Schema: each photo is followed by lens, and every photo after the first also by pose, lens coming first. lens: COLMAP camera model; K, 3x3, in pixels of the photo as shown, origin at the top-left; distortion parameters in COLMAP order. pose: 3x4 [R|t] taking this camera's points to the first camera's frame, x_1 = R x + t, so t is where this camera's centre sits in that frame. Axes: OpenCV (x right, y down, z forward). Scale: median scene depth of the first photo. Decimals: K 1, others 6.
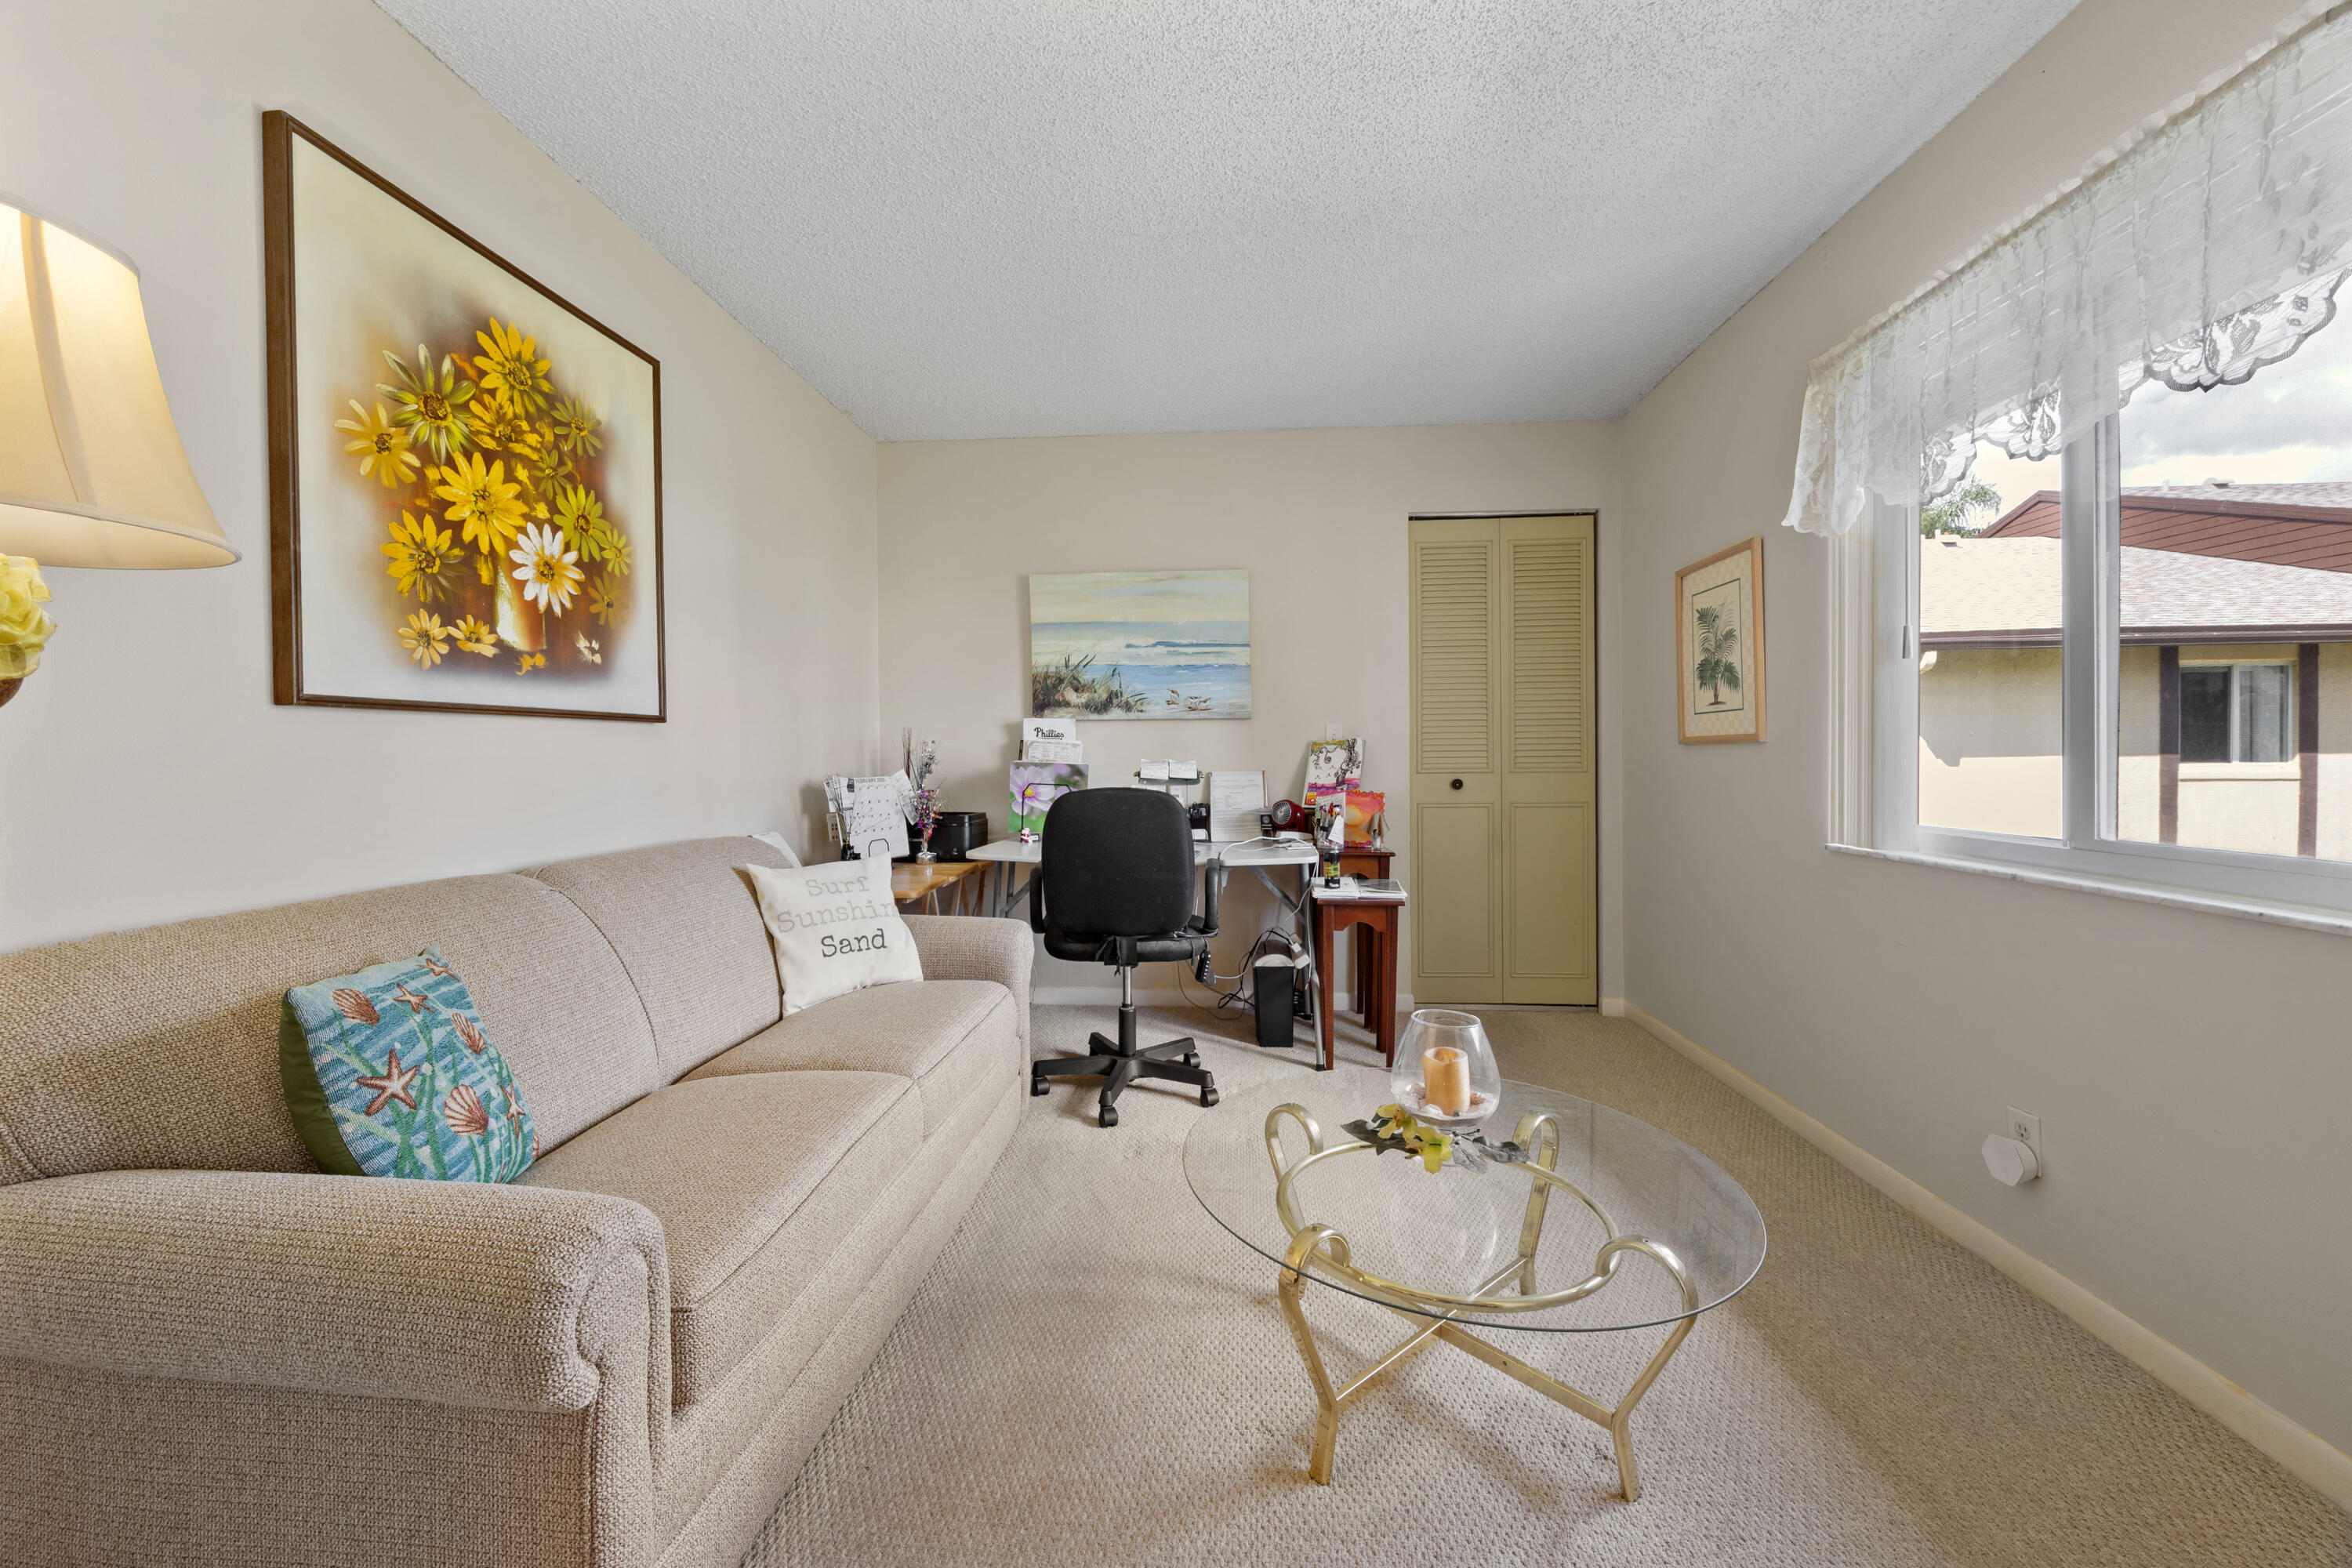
lens RADIAL K [[906.7, 0, 1164.6], [0, 906.7, 771.3], [0, 0, 1]] dist [0.000176, -0.000220]
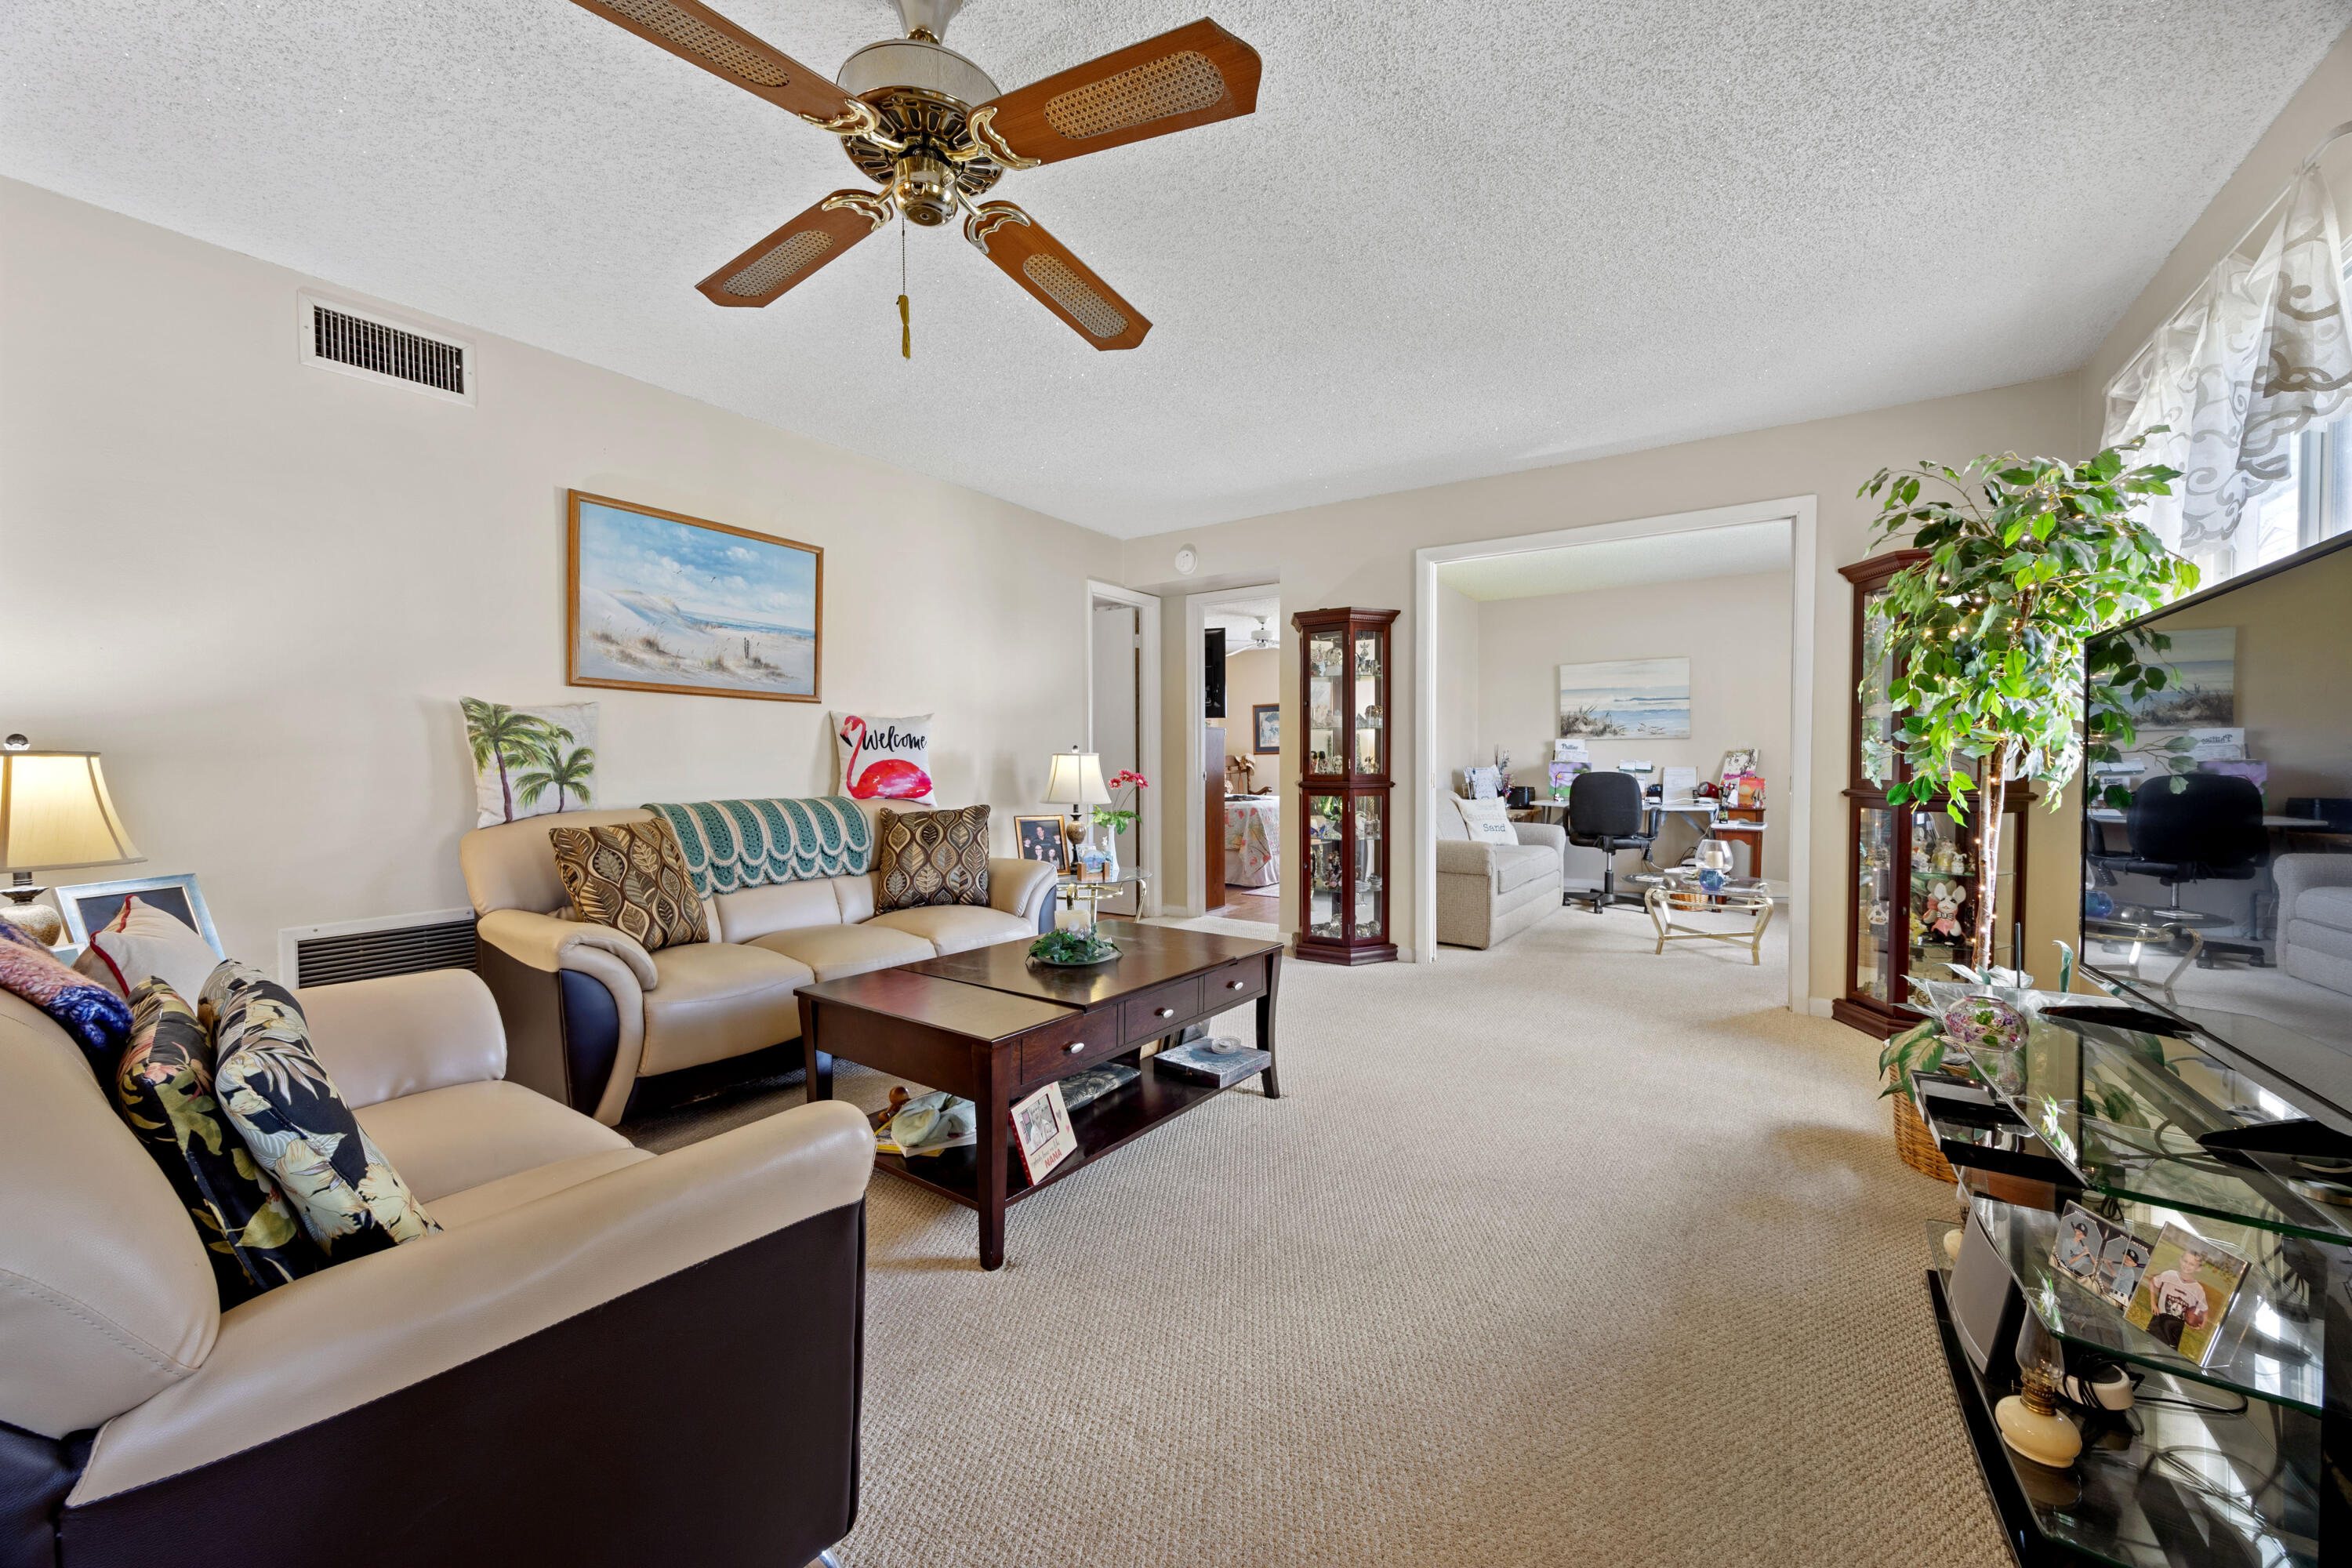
lens RADIAL K [[906.7, 0, 1164.6], [0, 906.7, 771.3], [0, 0, 1]] dist [0.000176, -0.000220]
pose [[0.863675, 0.009057, -0.503967, 0.116000], [-0.010190, 0.999948, 0.000506, 0.021075], [0.503945, 0.004699, 0.863723, -1.266282]]
